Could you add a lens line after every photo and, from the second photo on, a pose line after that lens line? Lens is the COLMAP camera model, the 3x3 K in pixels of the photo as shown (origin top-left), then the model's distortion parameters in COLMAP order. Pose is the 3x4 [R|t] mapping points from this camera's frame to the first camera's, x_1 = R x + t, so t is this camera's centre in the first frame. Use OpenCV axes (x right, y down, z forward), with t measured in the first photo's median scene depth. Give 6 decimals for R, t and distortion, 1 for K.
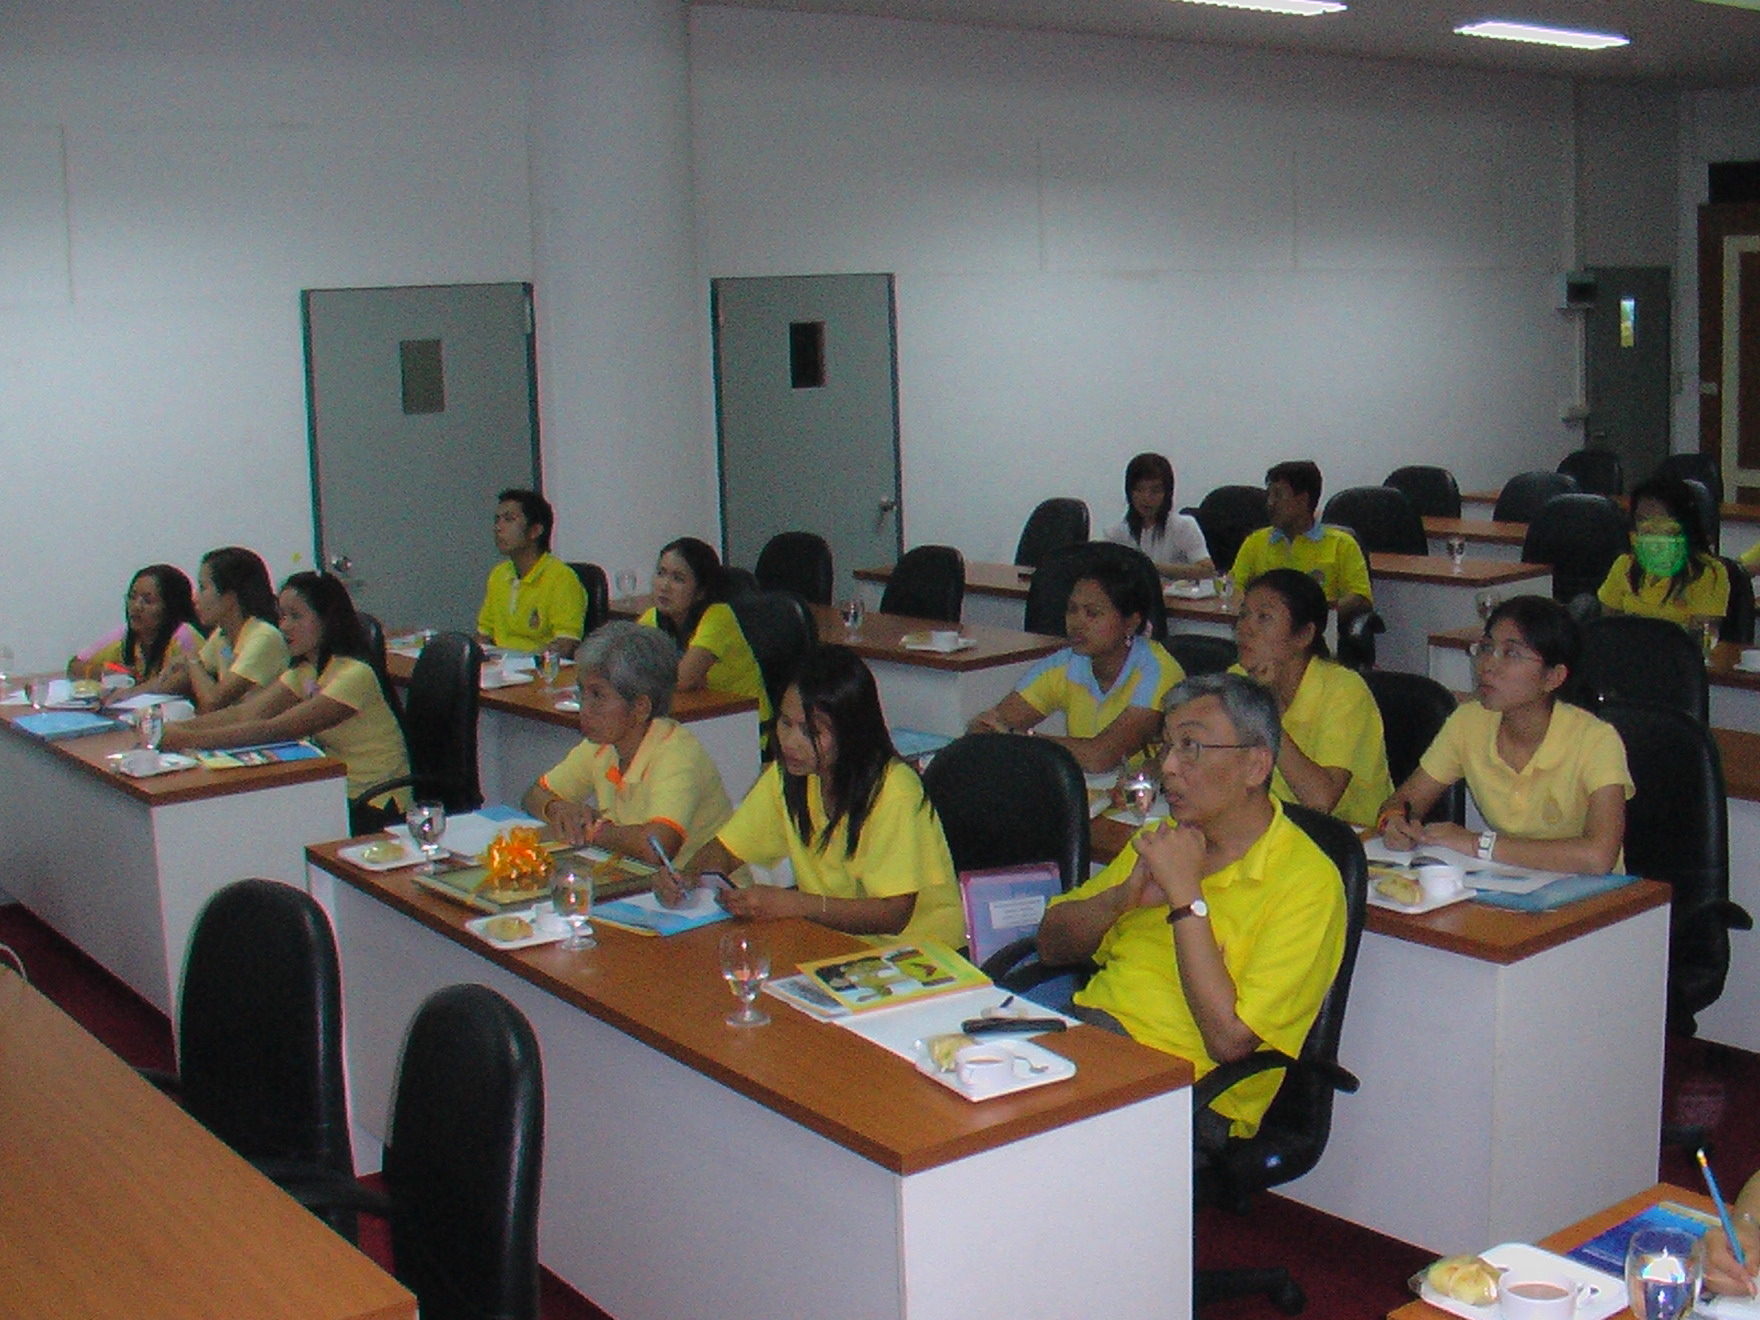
lens RADIAL K [[2146.3, 0, 849.2], [0, 2146.3, 659.7], [0, 0, 1]] dist [-0.246367, 0.188355]
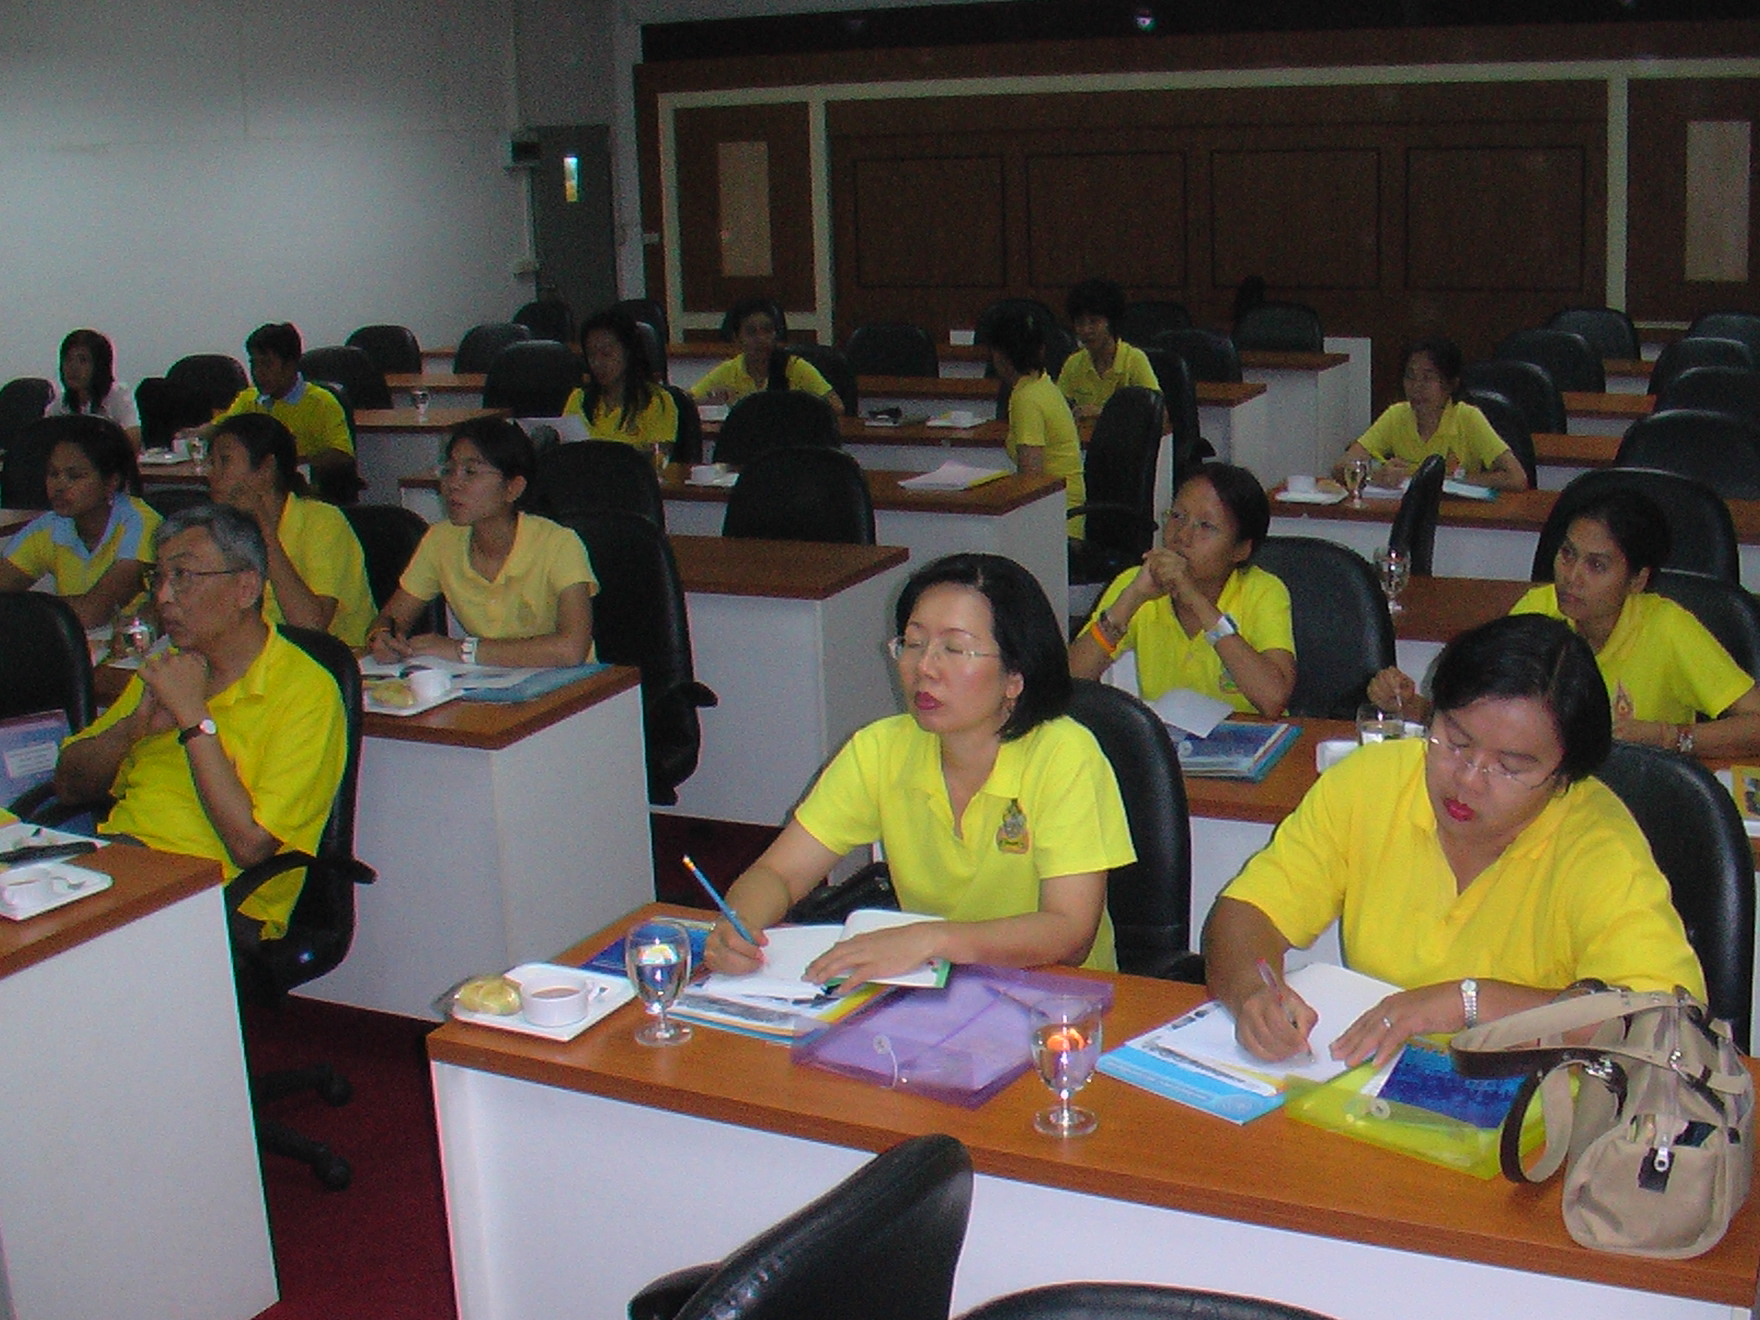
lens RADIAL K [[2146.3, 0, 849.2], [0, 2146.3, 659.7], [0, 0, 1]] dist [-0.246367, 0.188355]
pose [[0.886400, -0.102958, 0.451327, -0.017213], [0.076670, 0.994140, 0.076207, 0.023906], [-0.456528, -0.032946, 0.889099, -0.061828]]
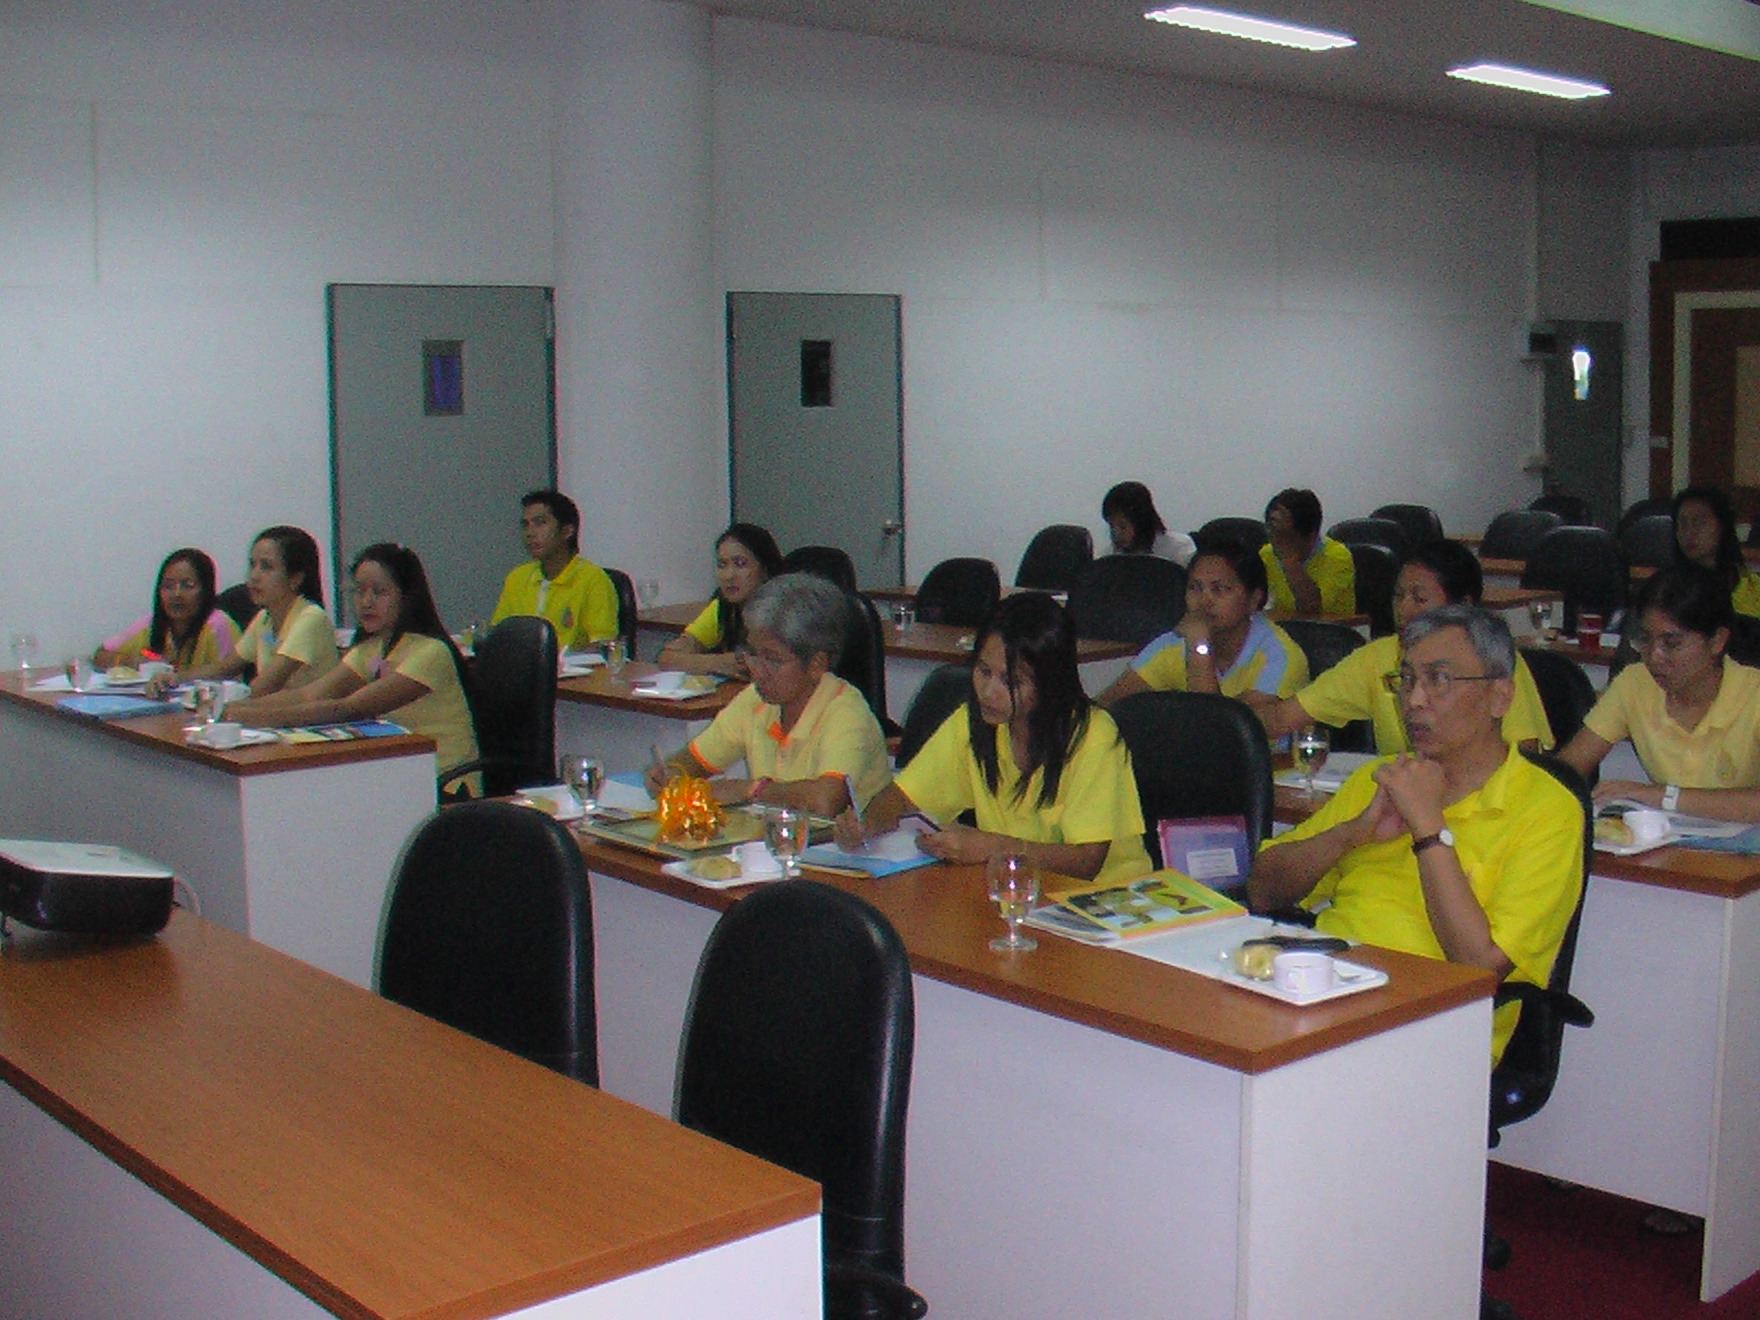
lens RADIAL K [[2146.3, 0, 849.2], [0, 2146.3, 659.7], [0, 0, 1]] dist [-0.246367, 0.188355]
pose [[0.997478, 0.012667, 0.069830, -0.152023], [-0.009788, 0.999094, -0.041411, 0.064965], [-0.070291, 0.040623, 0.996699, 0.034012]]
